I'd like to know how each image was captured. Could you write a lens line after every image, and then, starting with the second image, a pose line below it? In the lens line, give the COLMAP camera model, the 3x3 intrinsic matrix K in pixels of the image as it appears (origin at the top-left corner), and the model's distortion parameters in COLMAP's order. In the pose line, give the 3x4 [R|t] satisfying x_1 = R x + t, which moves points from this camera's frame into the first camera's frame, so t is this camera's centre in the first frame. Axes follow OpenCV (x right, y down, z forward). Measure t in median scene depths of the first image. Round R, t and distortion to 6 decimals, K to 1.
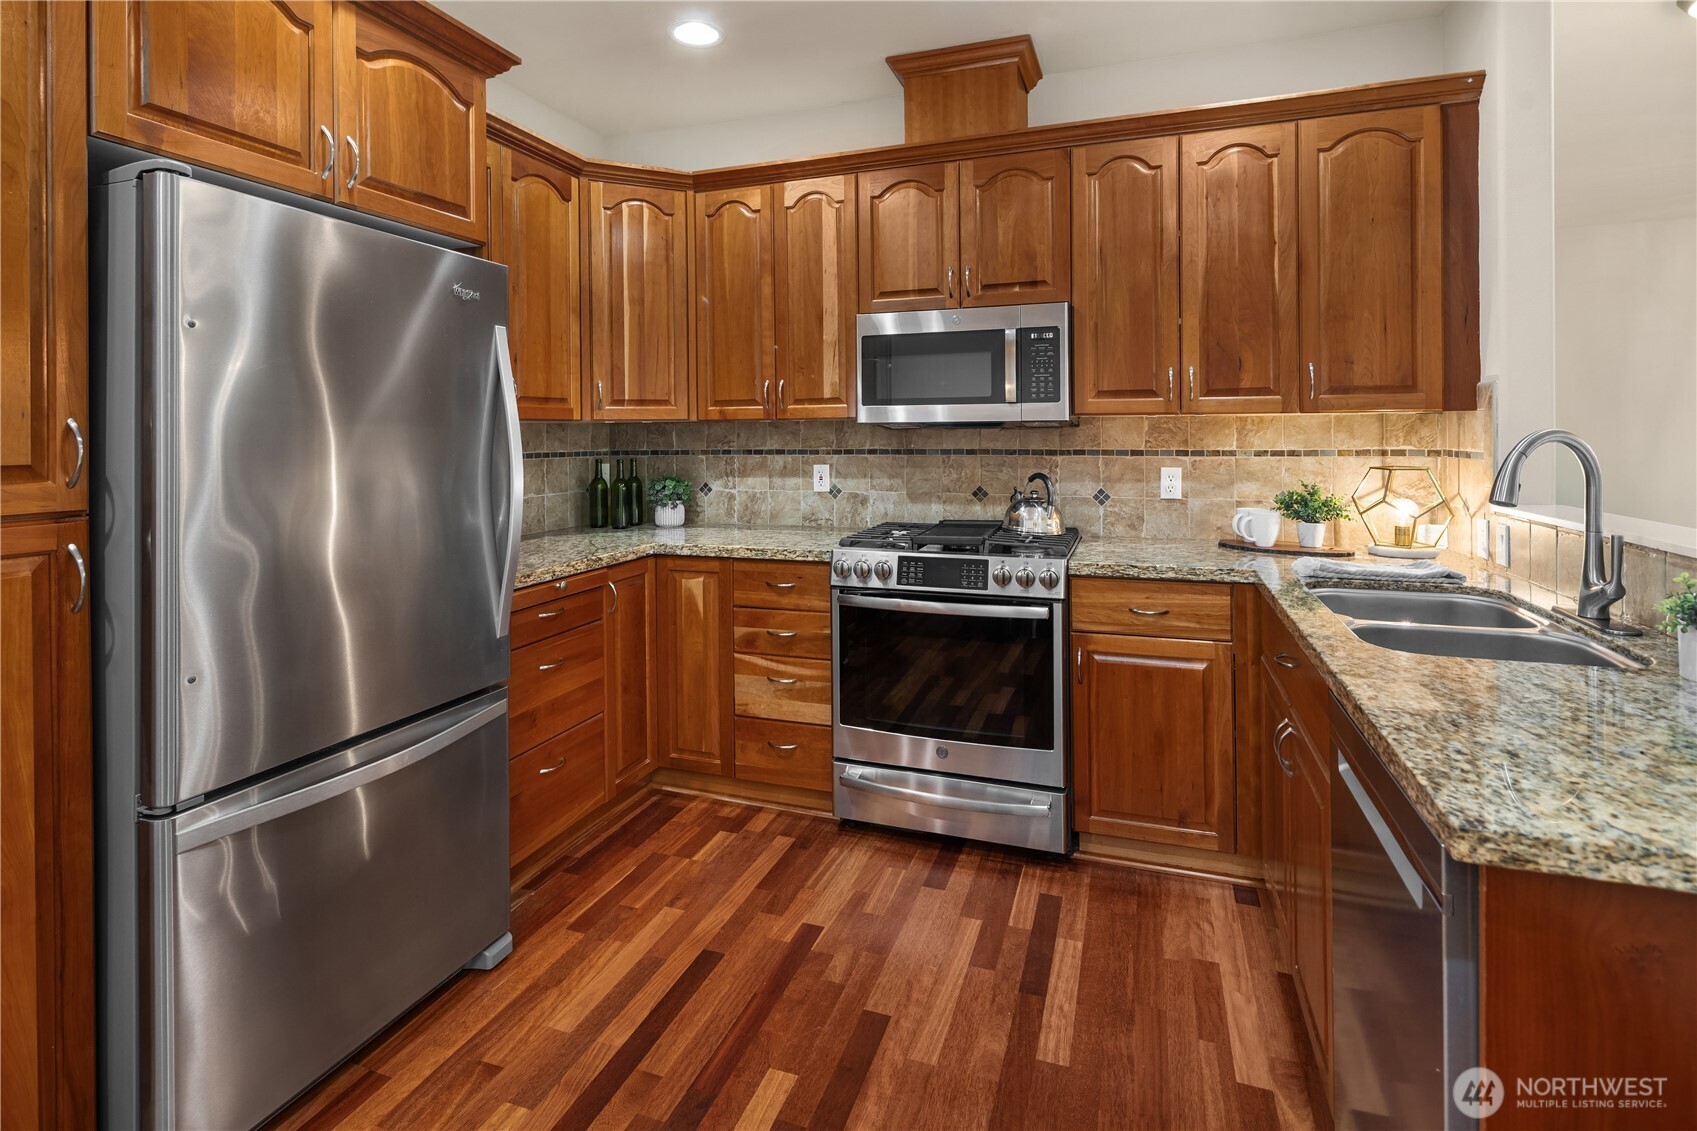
lens RADIAL K [[855.4, 0, 840.5], [0, 855.4, 432.2], [0, 0, 1]] dist [0.002423, -0.004741]
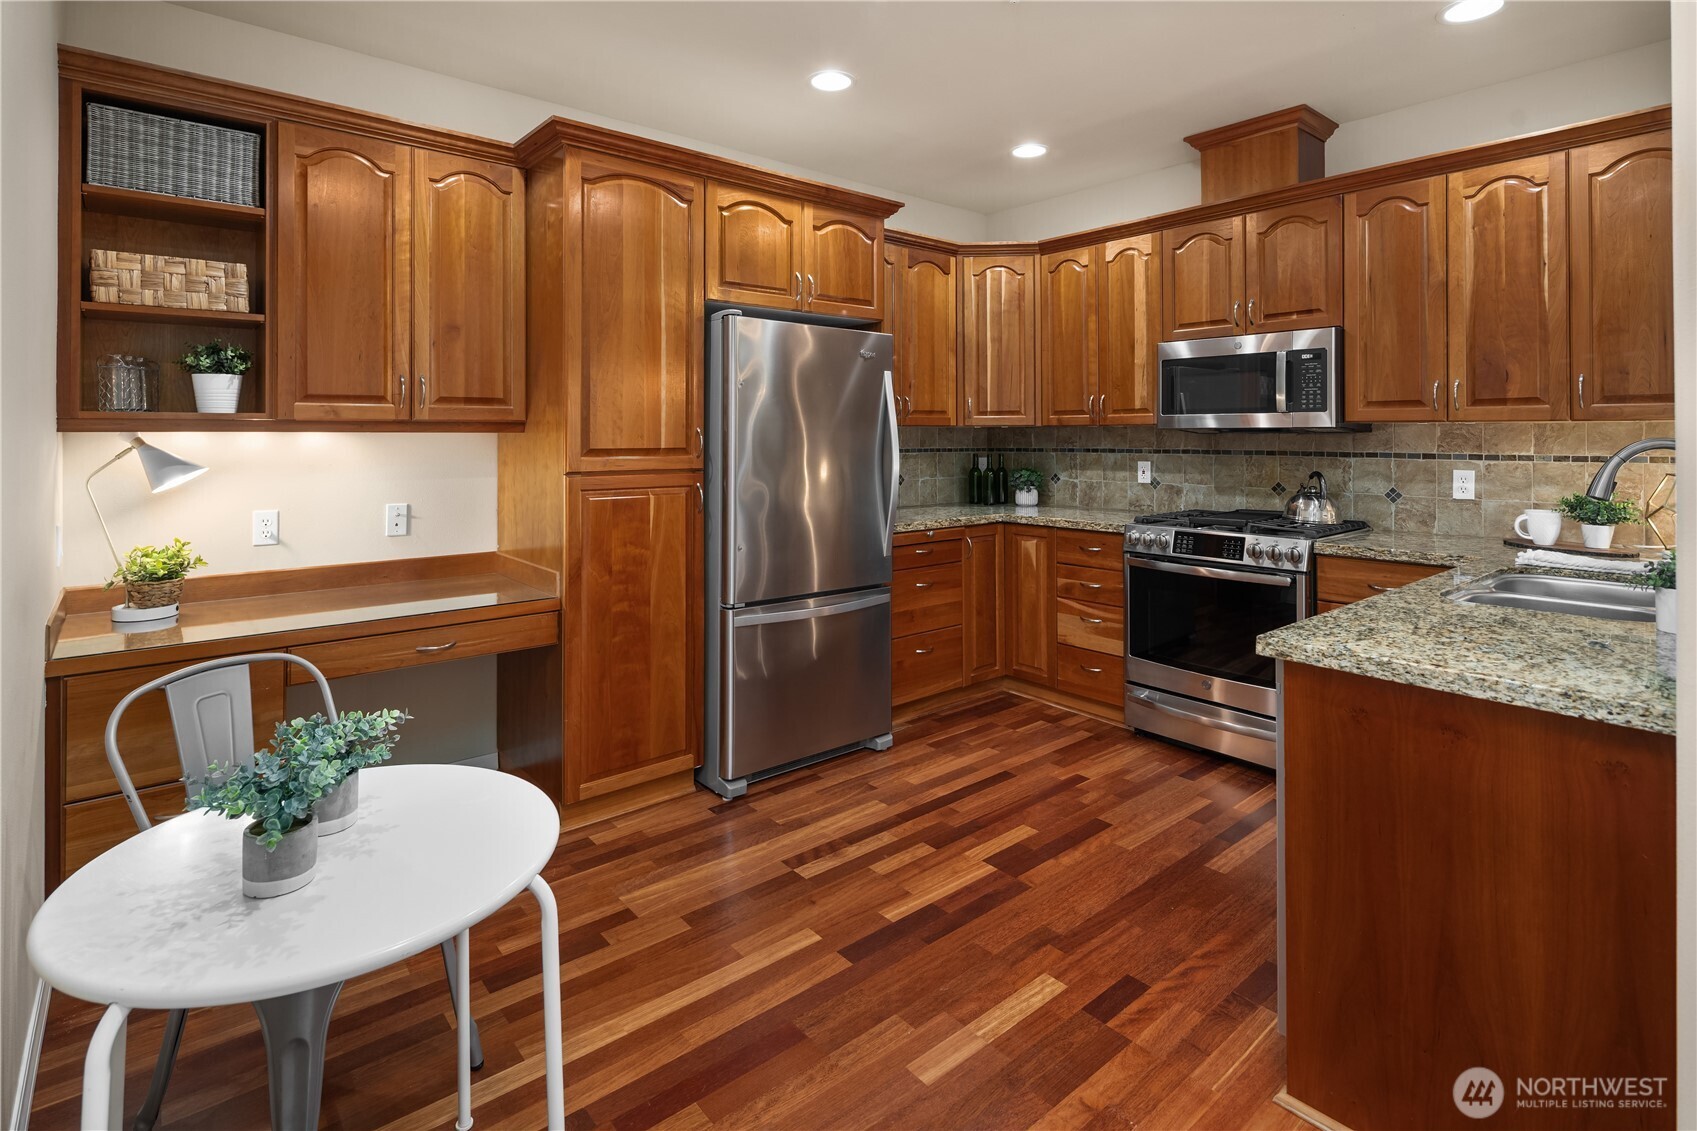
lens RADIAL K [[855.4, 0, 828.6], [0, 855.4, 430.1], [0, 0, 1]] dist [0.002423, -0.004741]
pose [[0.860149, 0.003763, -0.510029, 0.266982], [-0.005290, 0.999985, -0.001542, -0.004093], [0.510015, 0.004025, 0.860156, -0.374125]]
